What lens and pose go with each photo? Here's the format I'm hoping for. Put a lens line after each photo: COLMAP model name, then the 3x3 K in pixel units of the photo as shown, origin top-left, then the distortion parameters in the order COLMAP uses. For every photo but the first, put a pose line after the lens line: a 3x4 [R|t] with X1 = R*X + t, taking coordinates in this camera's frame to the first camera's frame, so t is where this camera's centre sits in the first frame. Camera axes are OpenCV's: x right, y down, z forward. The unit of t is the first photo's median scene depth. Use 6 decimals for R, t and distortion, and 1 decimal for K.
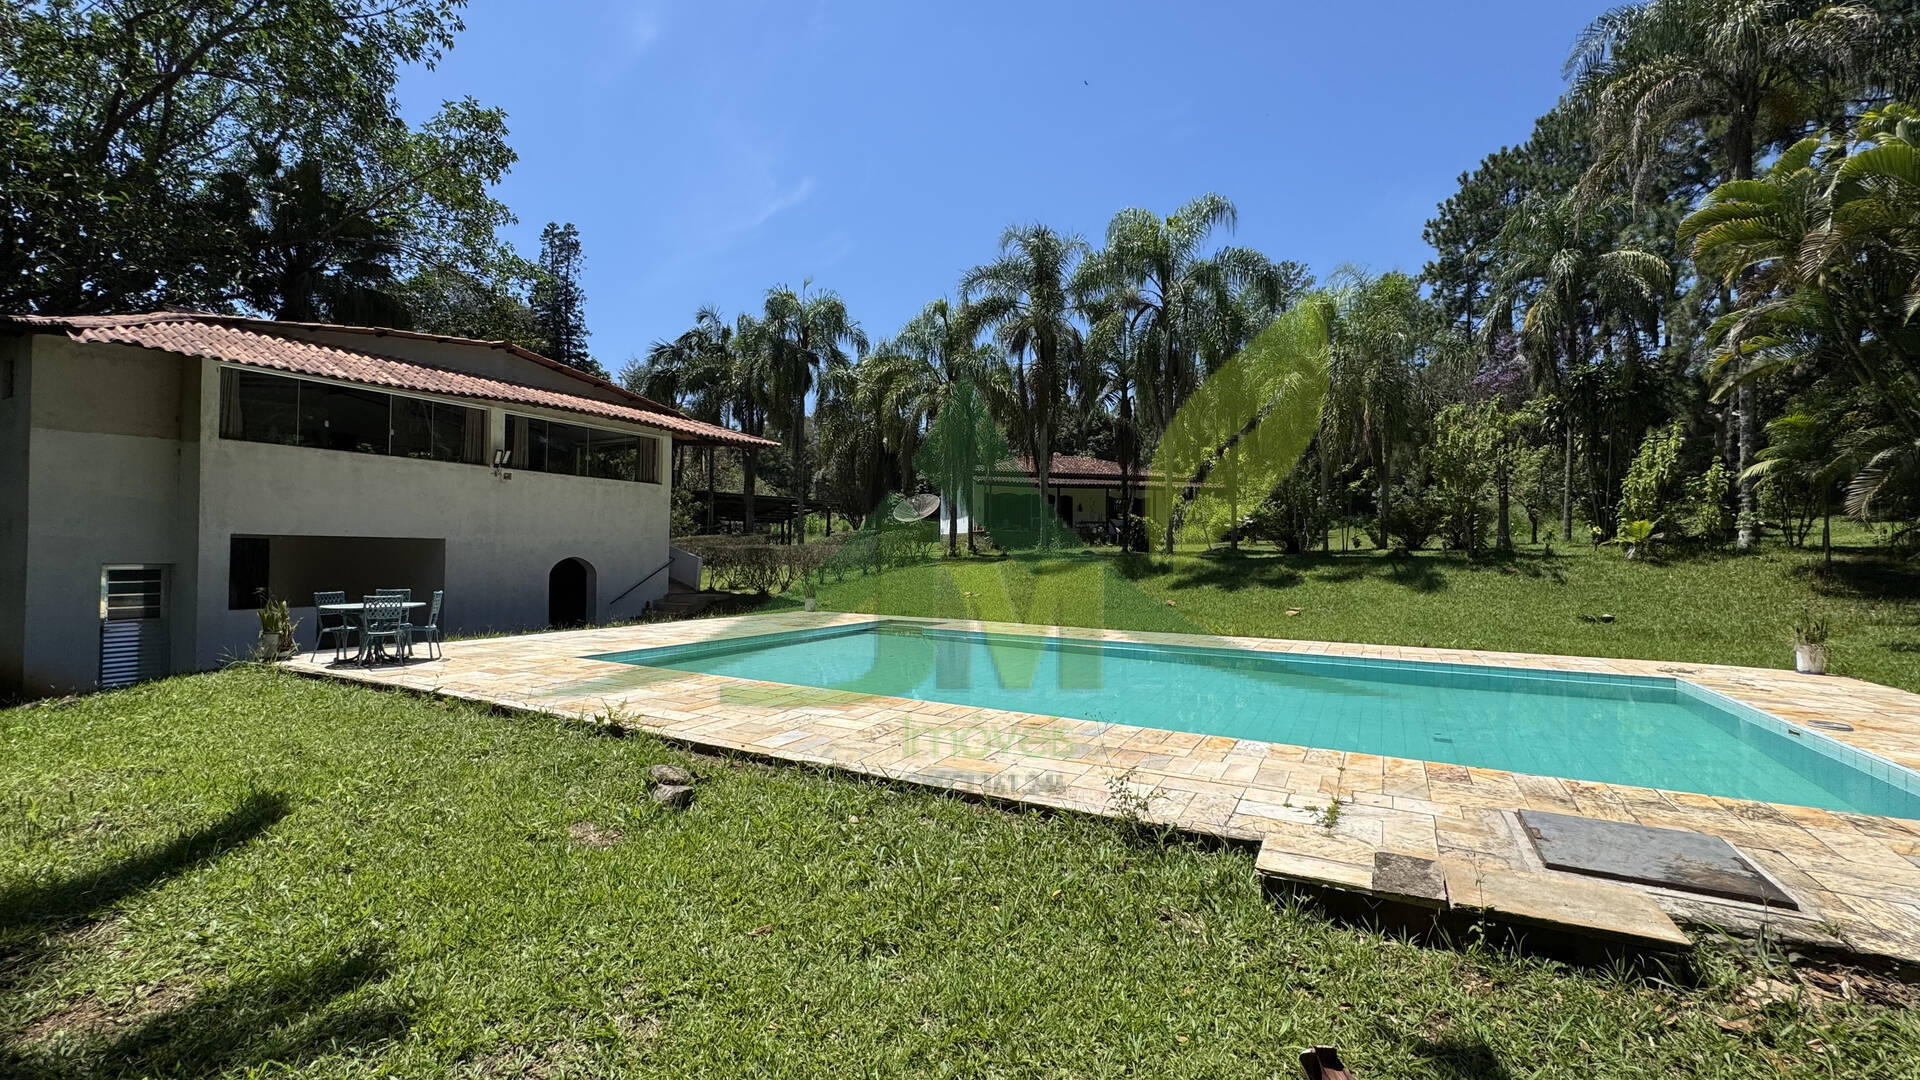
lens RADIAL K [[767.9, 0, 960.3], [0, 767.9, 541.9], [0, 0, 1]] dist [-0.002831, 0.000299]
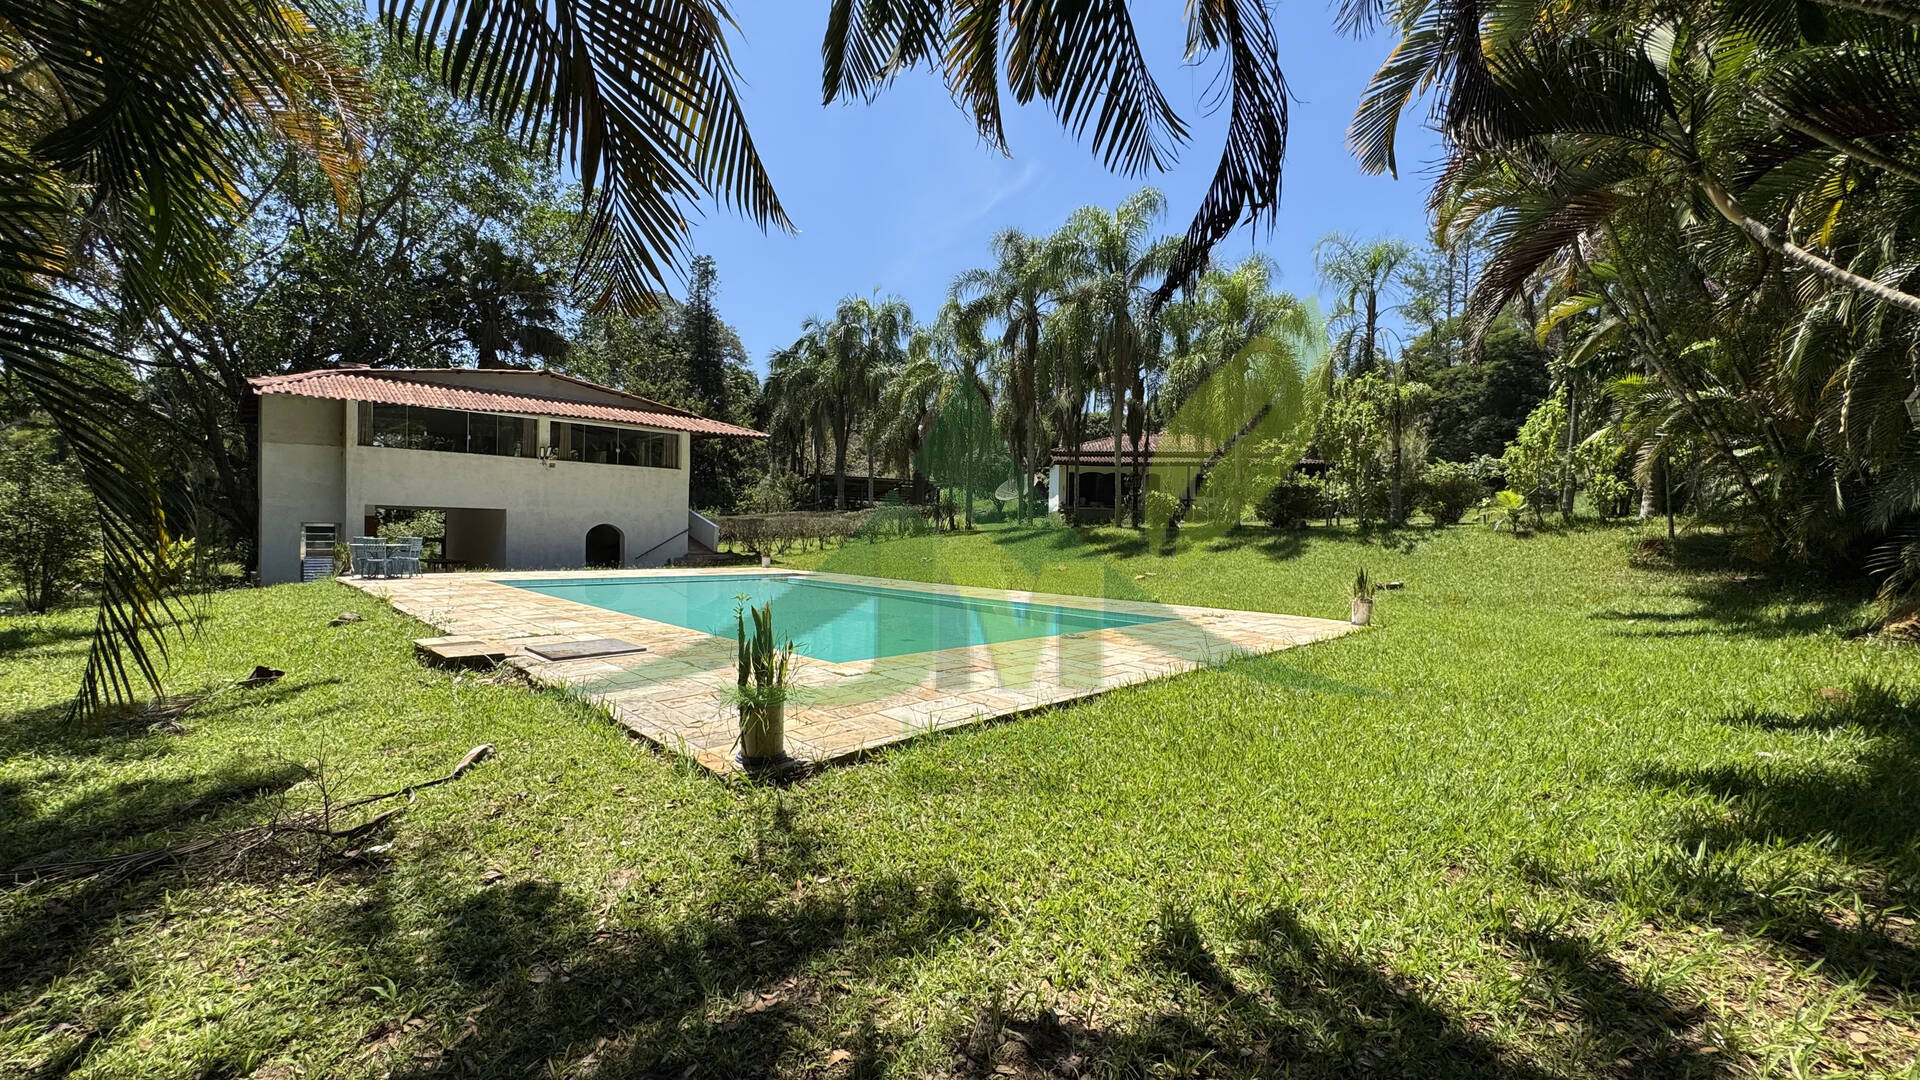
lens RADIAL K [[764.1, 0, 960.0], [0, 764.1, 540.0], [0, 0, 1]] dist [-0.013758, 0.000079]
pose [[0.960717, 0.010243, -0.277341, 0.417455], [-0.004131, 0.999736, 0.022612, 0.013556], [0.277499, -0.020578, 0.960505, -0.108083]]
